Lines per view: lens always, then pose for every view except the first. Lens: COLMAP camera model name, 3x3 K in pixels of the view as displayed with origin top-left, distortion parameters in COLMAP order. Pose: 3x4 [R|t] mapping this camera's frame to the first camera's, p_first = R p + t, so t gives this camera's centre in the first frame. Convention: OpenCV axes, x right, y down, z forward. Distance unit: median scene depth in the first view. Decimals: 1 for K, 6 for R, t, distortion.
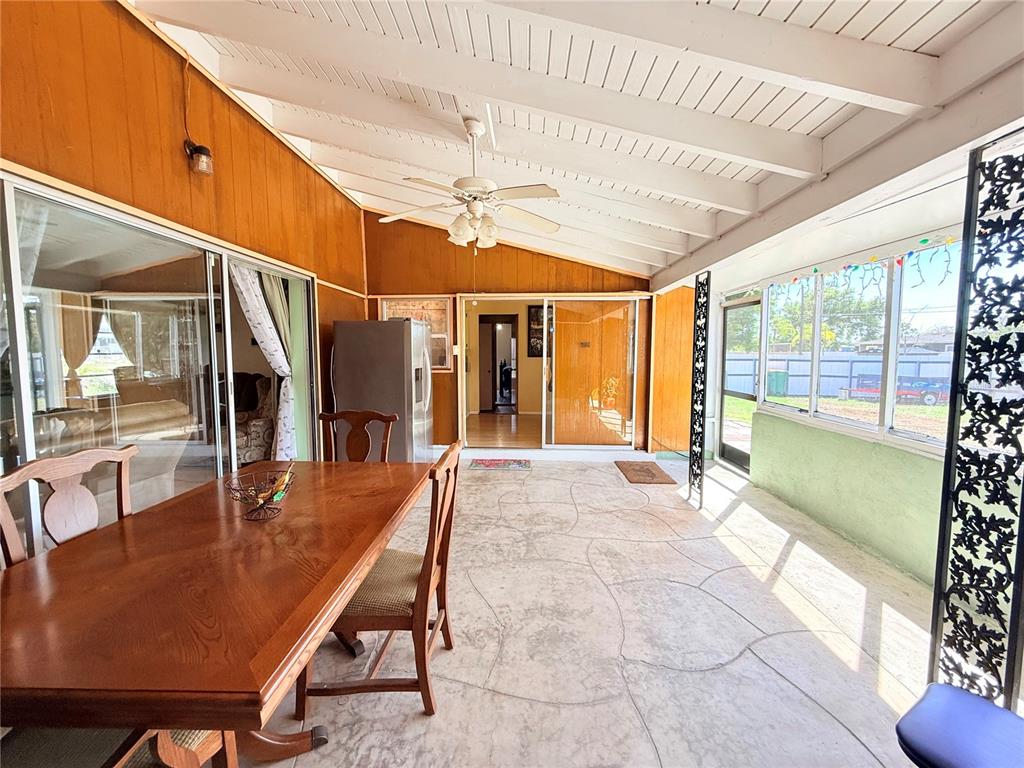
lens RADIAL K [[410.6, 0, 511.0], [0, 410.6, 385.2], [0, 0, 1]] dist [-0.000020, 0.000142]
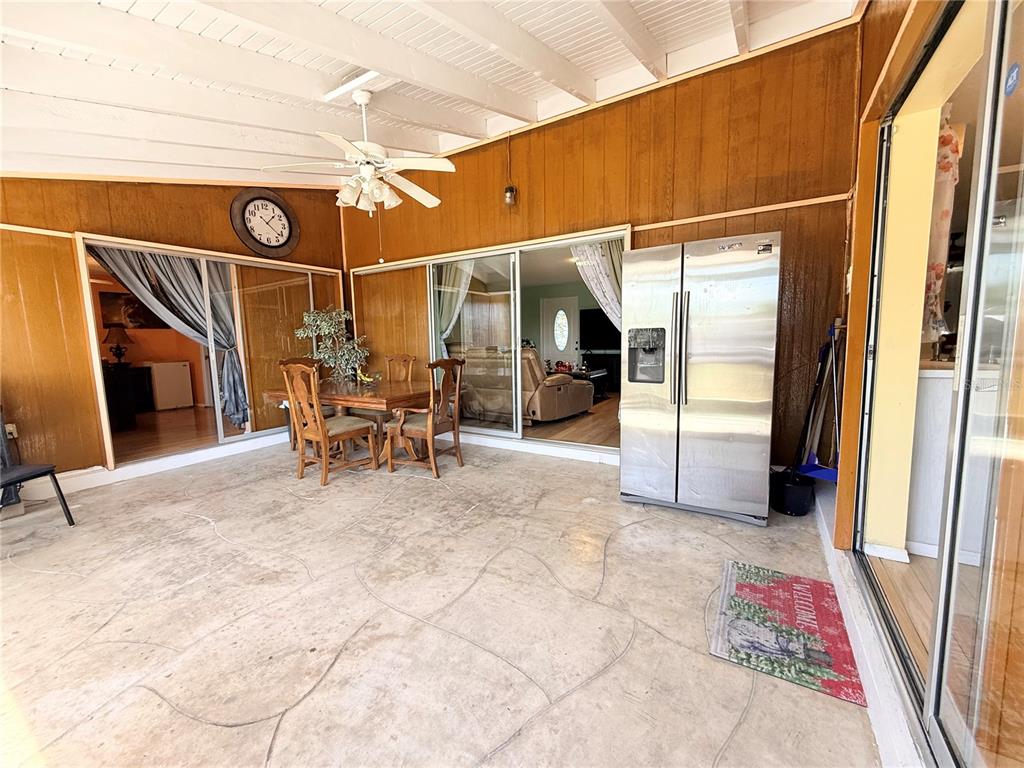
lens RADIAL K [[410.6, 0, 511.0], [0, 410.6, 385.2], [0, 0, 1]] dist [-0.000020, 0.000142]
pose [[-0.491441, 0.103397, -0.864751, 0.524040], [-0.052205, 0.987645, 0.147759, -0.046759], [0.869345, 0.117759, -0.479971, 1.402028]]
